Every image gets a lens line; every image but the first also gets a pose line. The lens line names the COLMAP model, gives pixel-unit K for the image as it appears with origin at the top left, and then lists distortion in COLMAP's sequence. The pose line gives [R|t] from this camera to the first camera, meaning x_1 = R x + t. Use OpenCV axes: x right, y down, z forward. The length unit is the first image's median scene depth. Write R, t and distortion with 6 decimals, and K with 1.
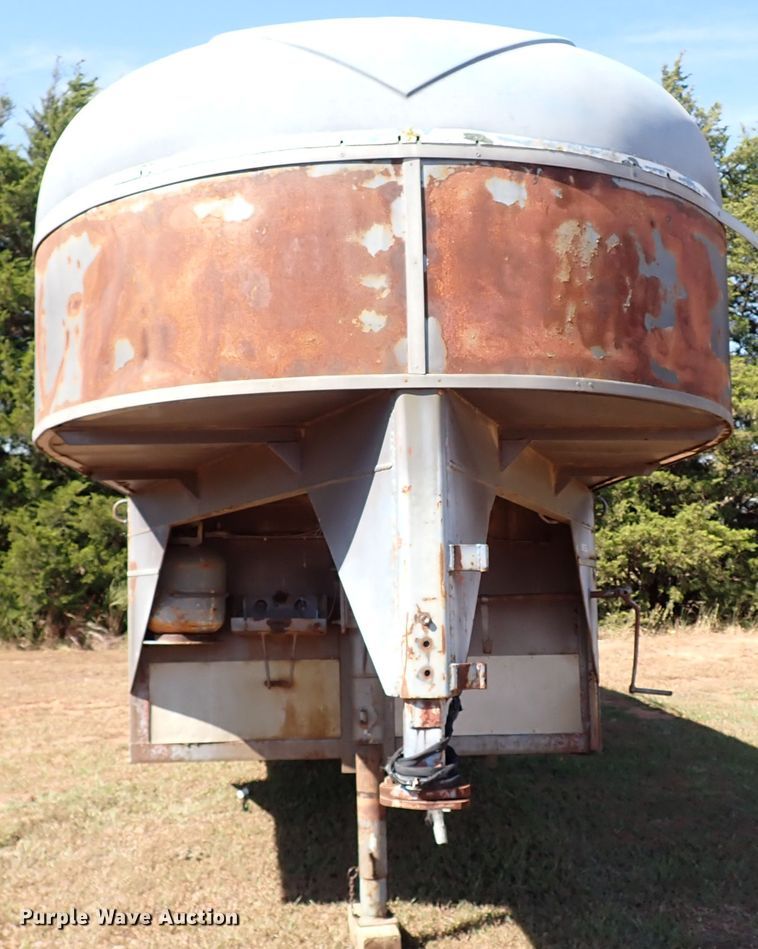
lens RADIAL K [[1178.4, 0, 379.0], [0, 1178.4, 474.5], [0, 0, 1]] dist [-0.007252, -0.019539]
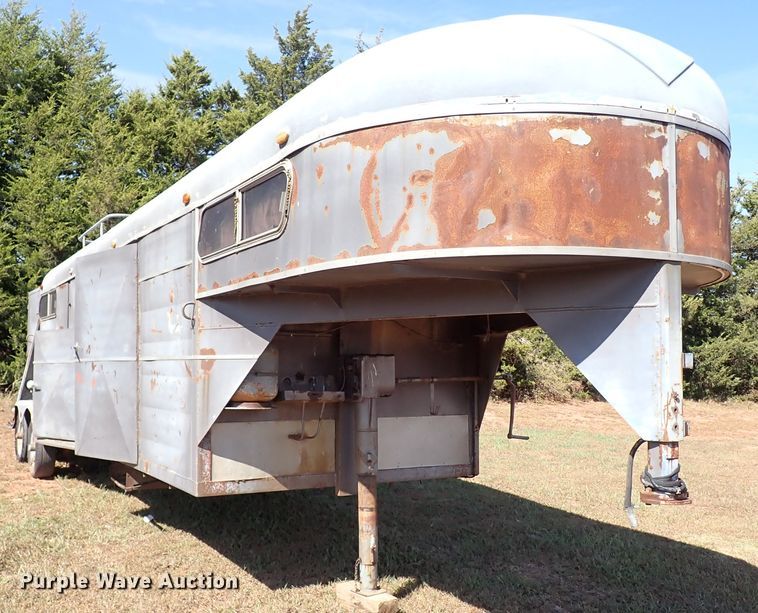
lens RADIAL K [[835.0, 0, 379.3], [0, 835.0, 320.1], [0, 0, 1]] dist [-0.002111, -0.013662]
pose [[0.889586, 0.046117, 0.454435, -0.834371], [-0.064327, 0.997624, 0.024684, 0.009153], [-0.452216, -0.051191, 0.890438, 0.107246]]
